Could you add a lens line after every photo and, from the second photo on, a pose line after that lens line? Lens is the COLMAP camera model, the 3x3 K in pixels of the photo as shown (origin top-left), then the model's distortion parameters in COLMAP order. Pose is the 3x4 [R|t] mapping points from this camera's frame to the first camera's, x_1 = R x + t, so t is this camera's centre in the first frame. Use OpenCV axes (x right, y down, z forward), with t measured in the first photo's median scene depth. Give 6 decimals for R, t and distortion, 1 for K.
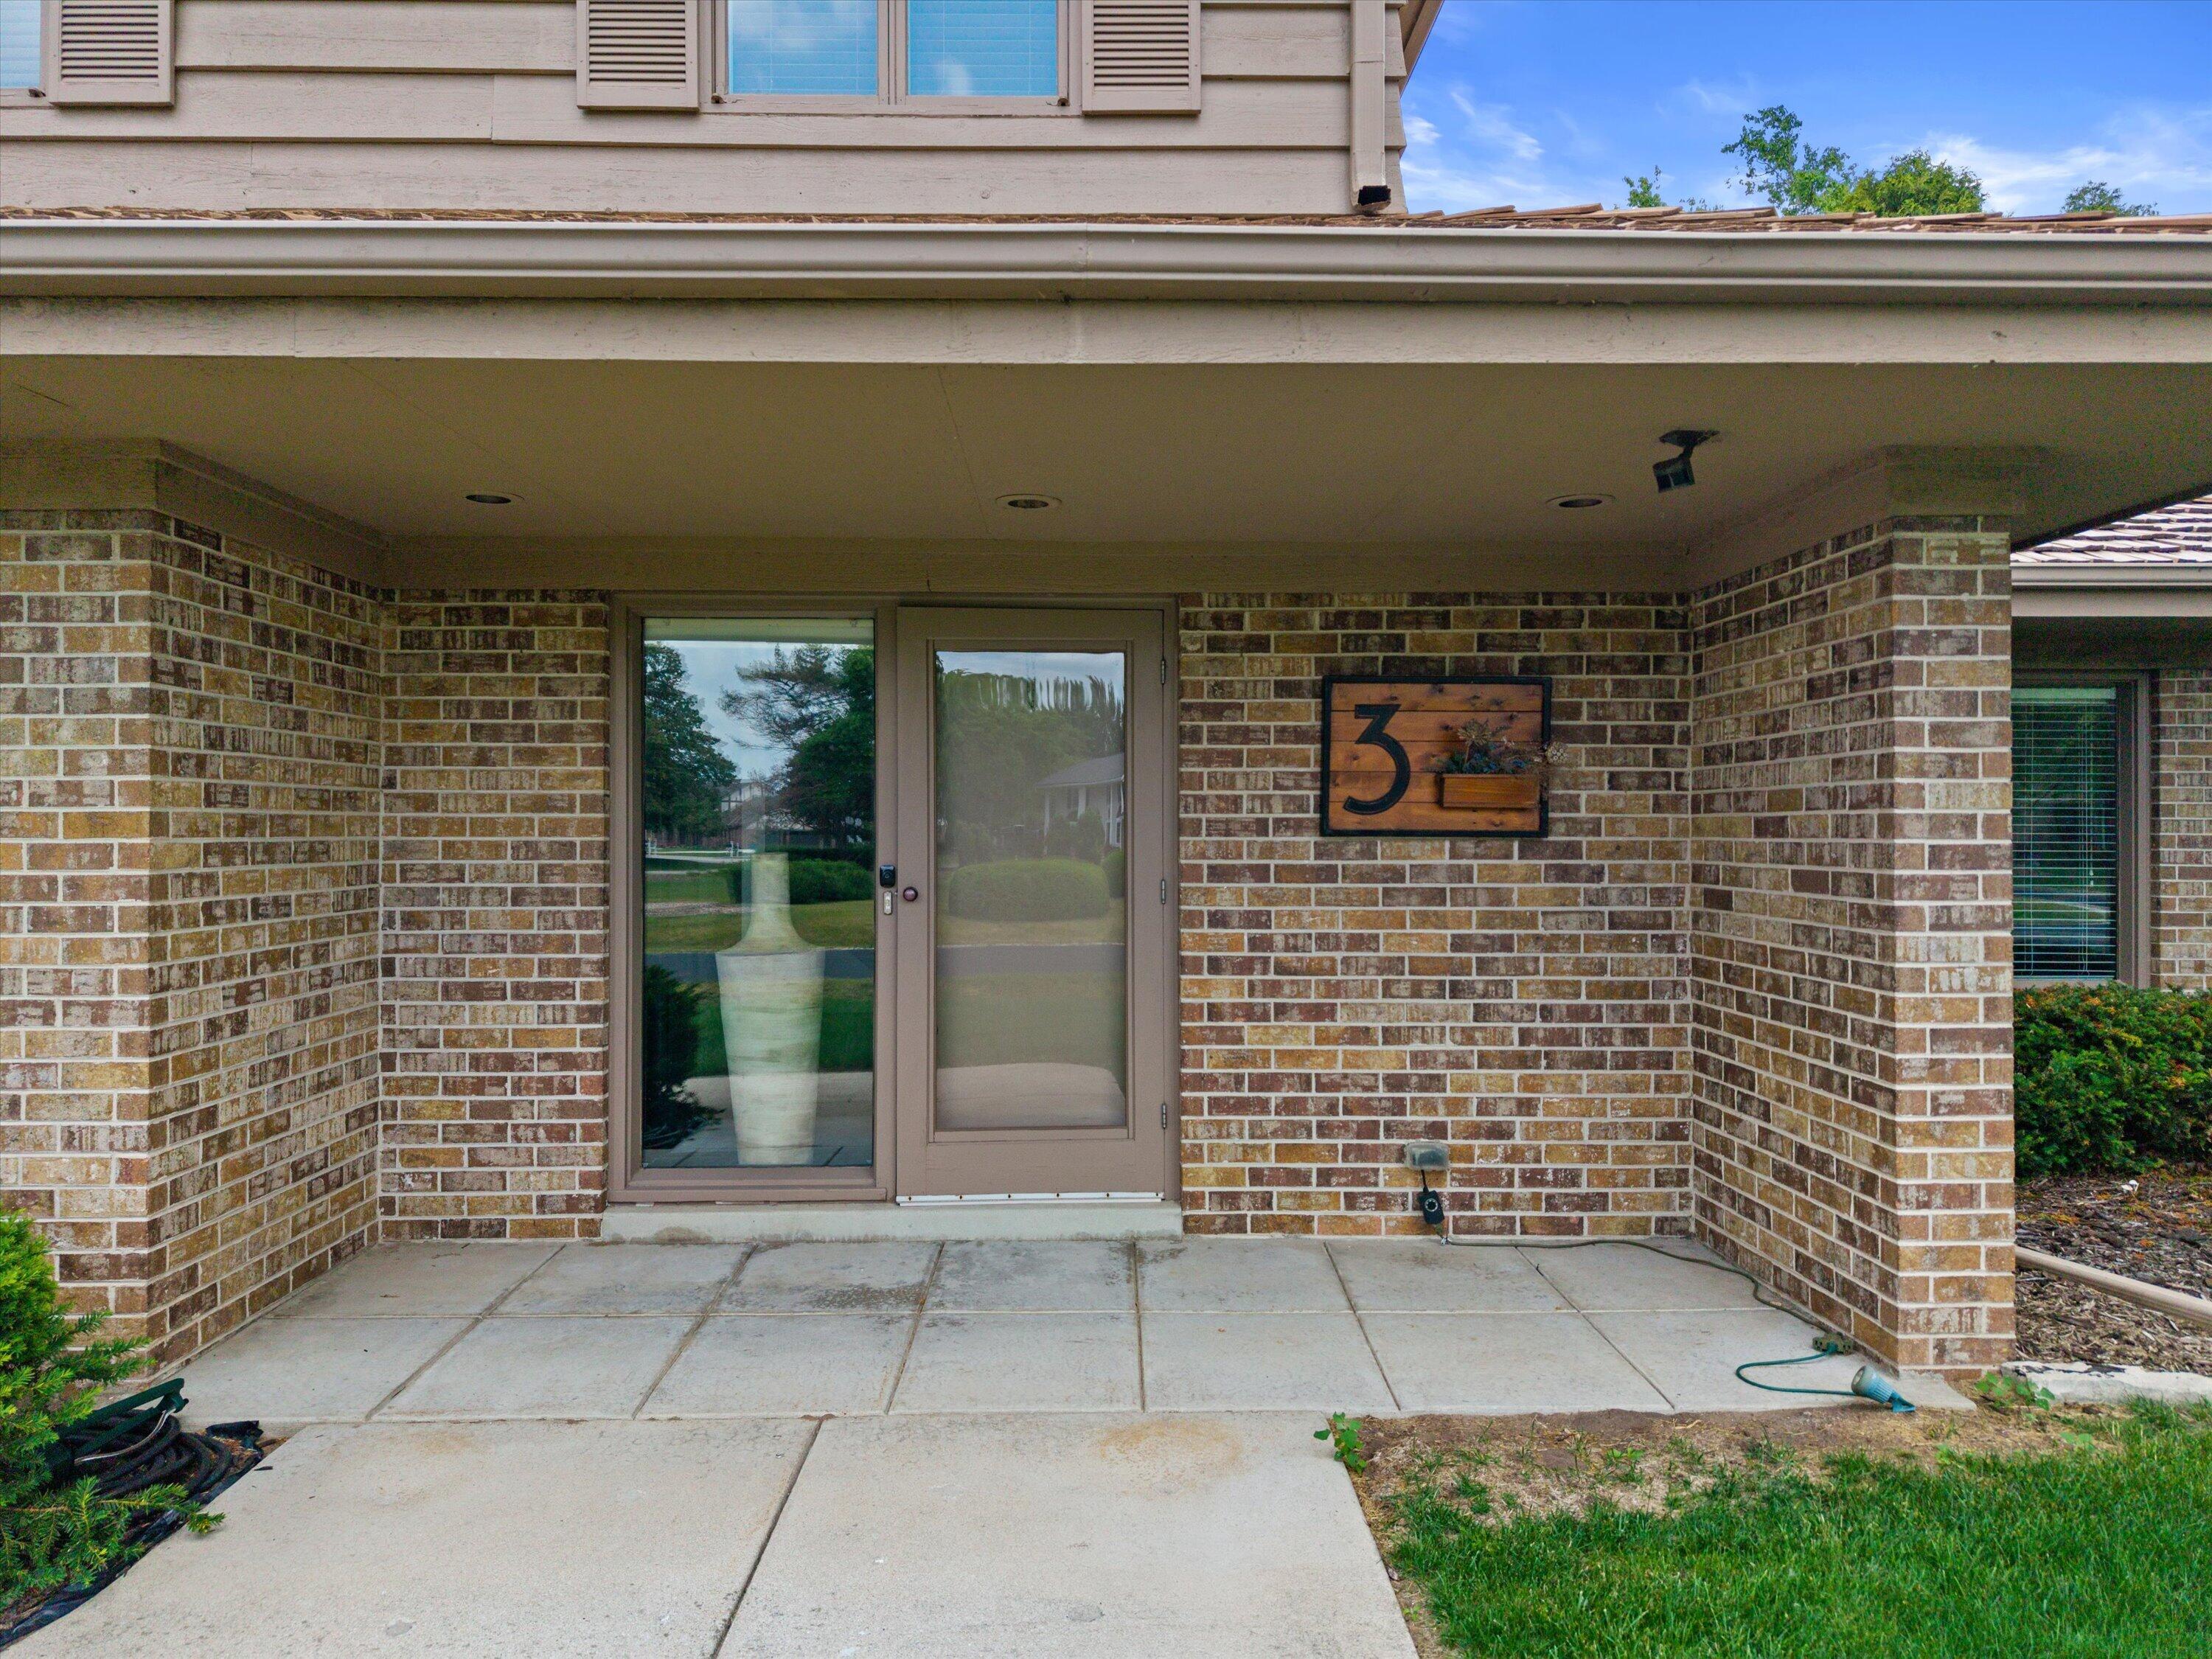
lens RADIAL K [[1487.7, 0, 1095.9], [0, 1487.7, 815.9], [0, 0, 1]] dist [0.034170, -0.005970]
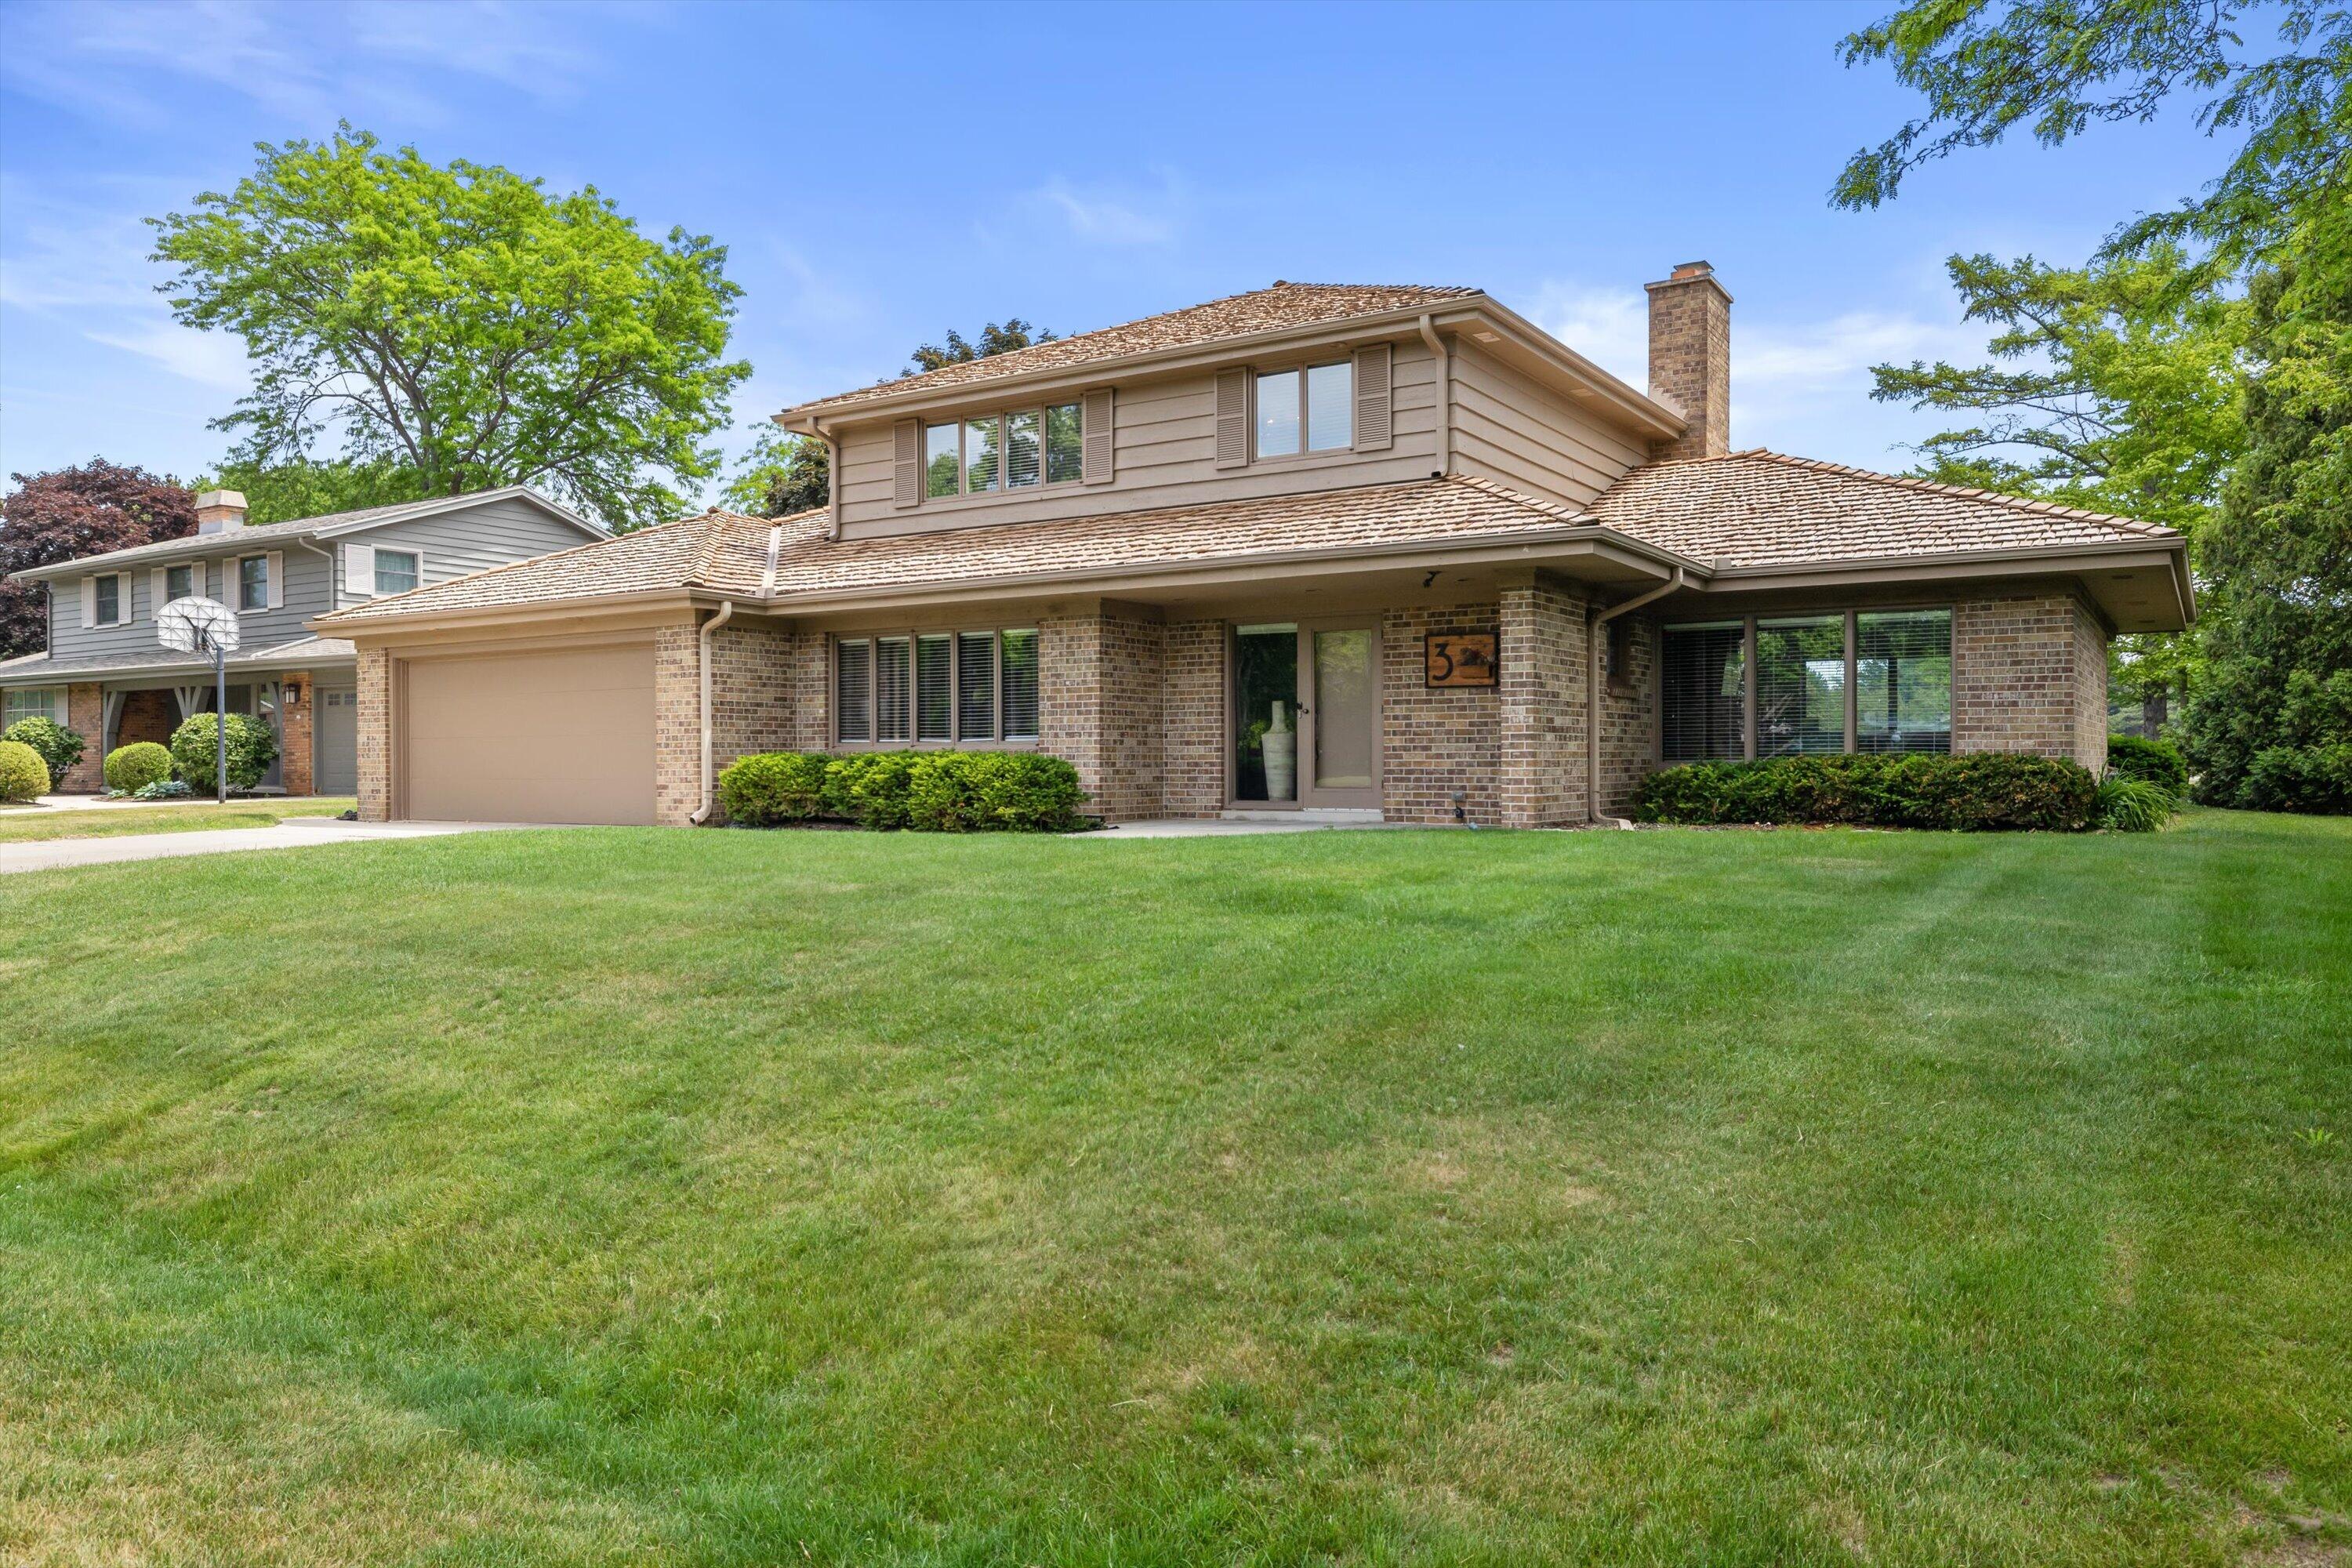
lens RADIAL K [[1623.4, 0, 1167.8], [0, 1623.4, 785.4], [0, 0, 1]] dist [-0.008187, -0.000903]
pose [[0.830182, 0.005288, -0.557467, 1.524718], [0.008391, 0.999723, 0.021980, 0.130761], [0.557429, -0.022925, 0.829908, -1.969216]]
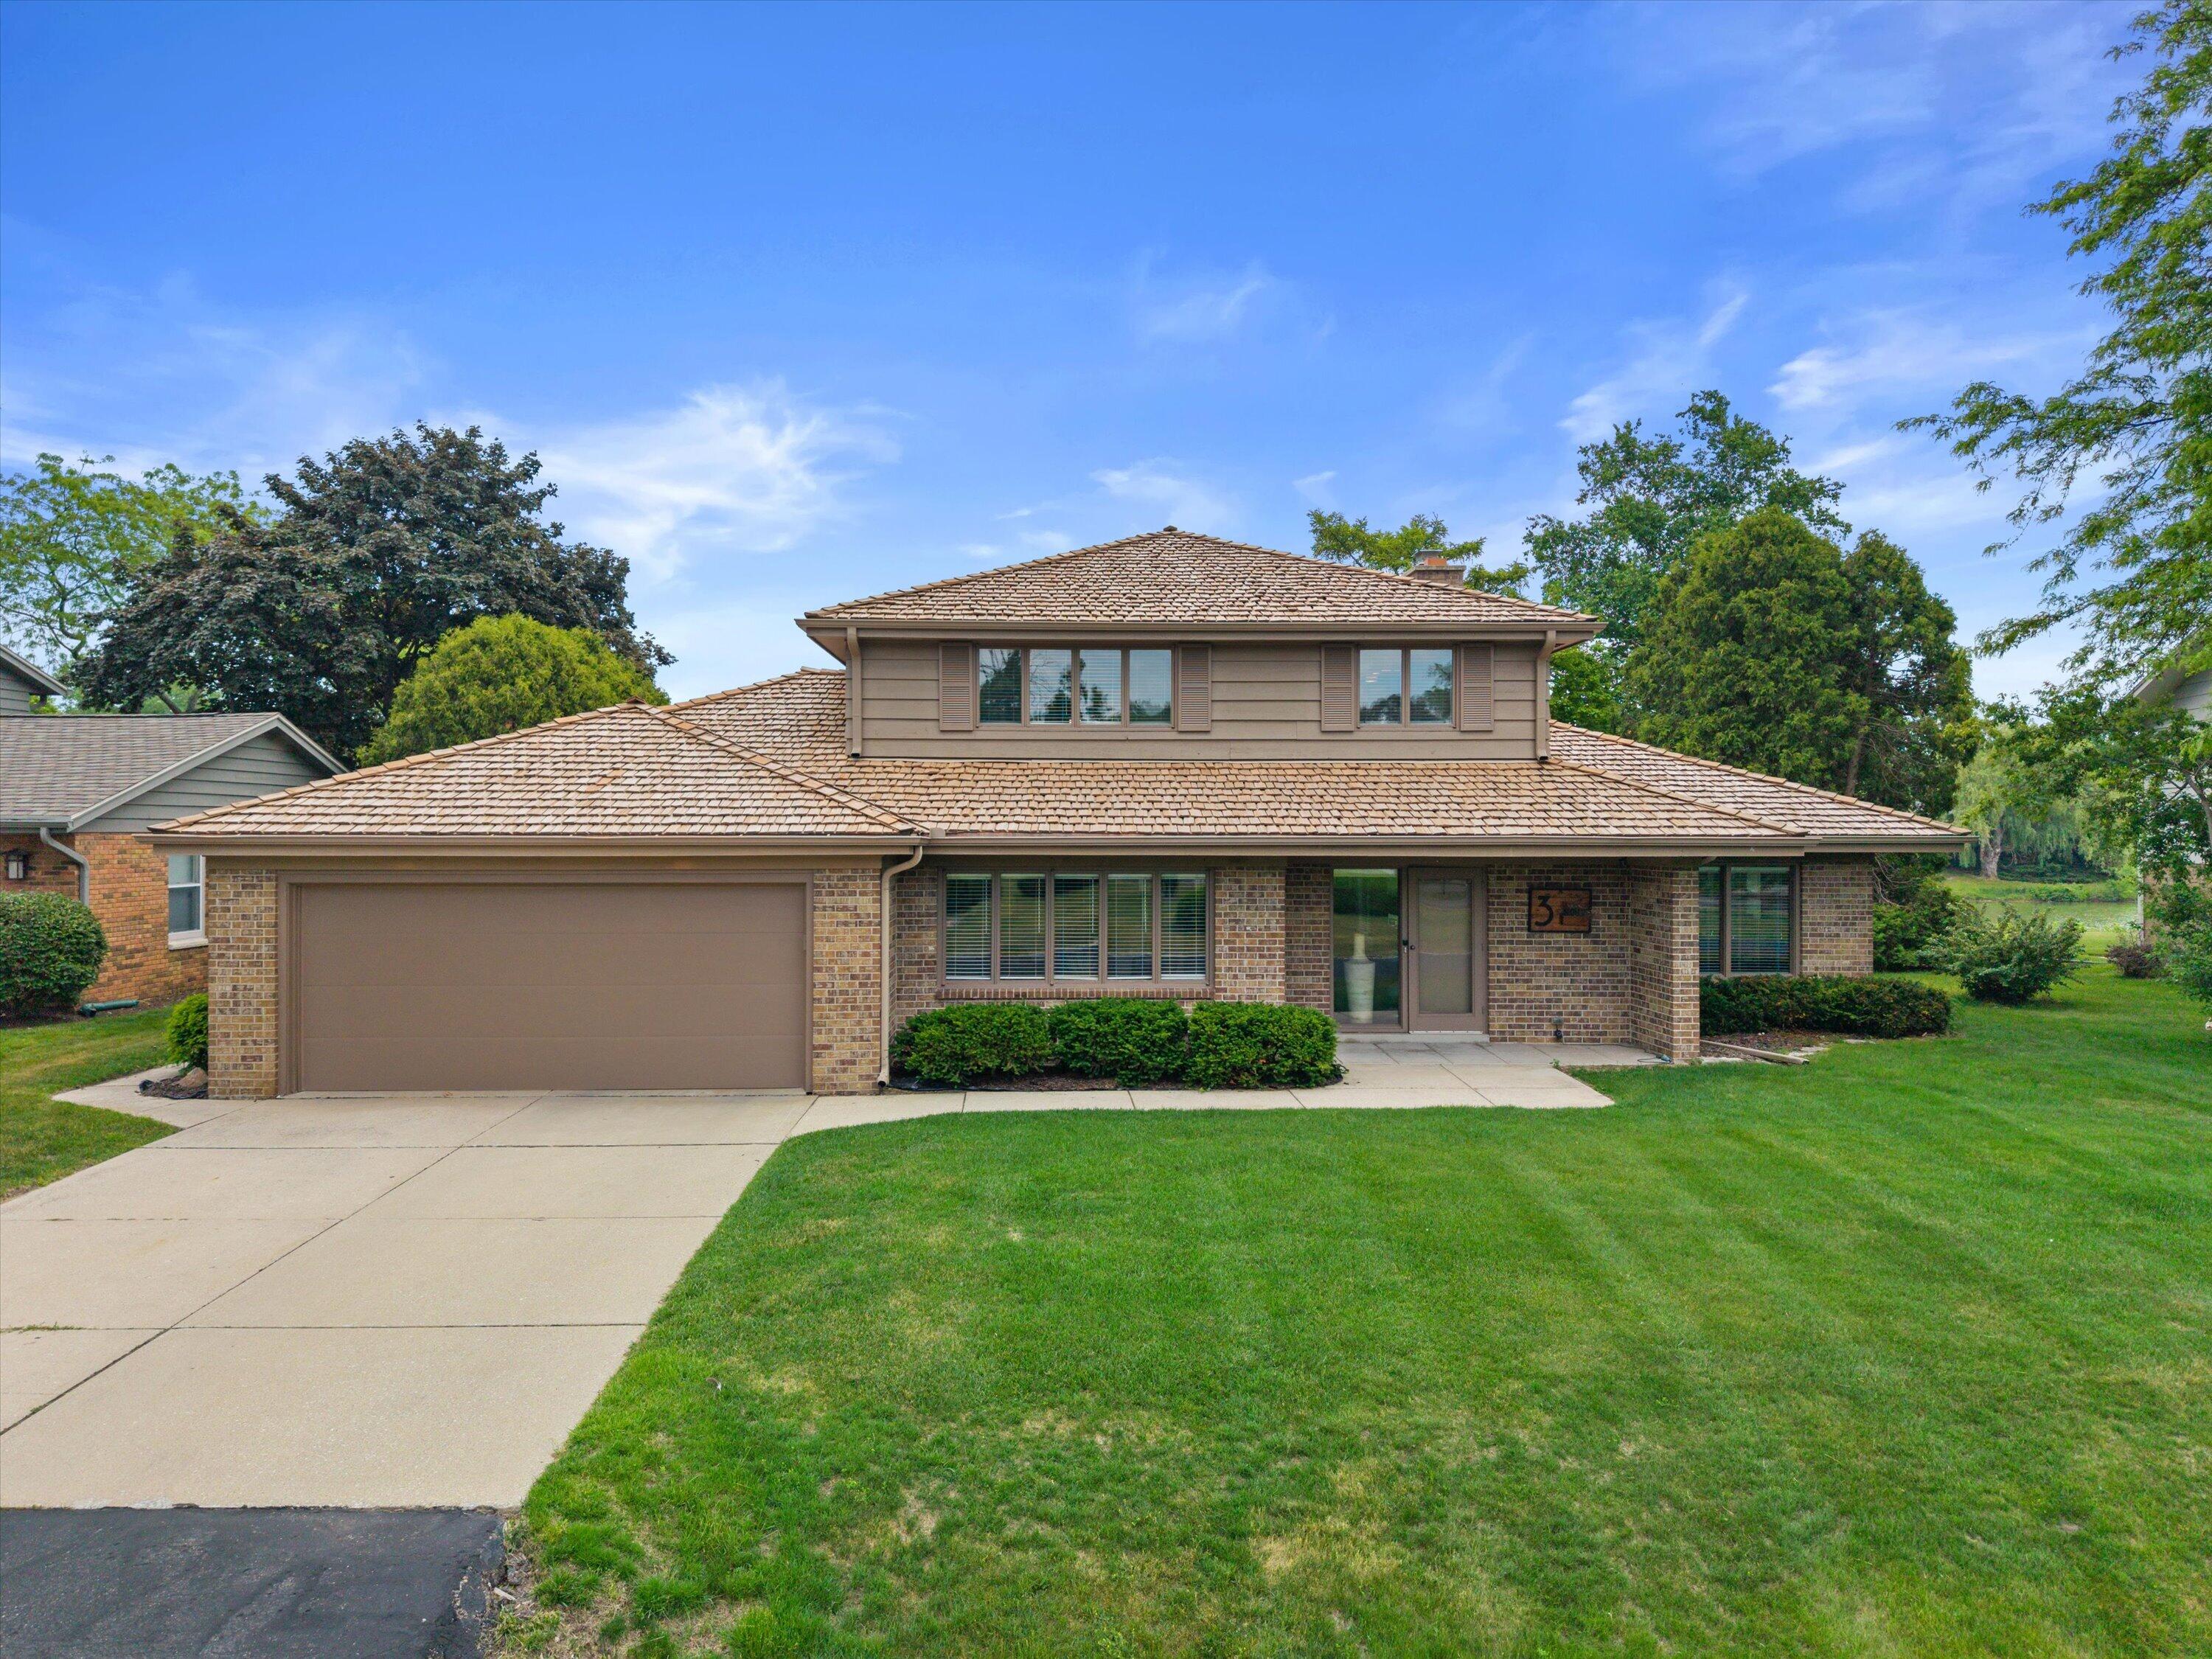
lens RADIAL K [[1487.7, 0, 1099.8], [0, 1487.7, 820.3], [0, 0, 1]] dist [0.034170, -0.005970]
pose [[0.999928, 0.003135, 0.011598, -0.929656], [-0.003173, 0.999990, 0.003266, -0.265774], [-0.011587, -0.003303, 0.999927, -2.602608]]
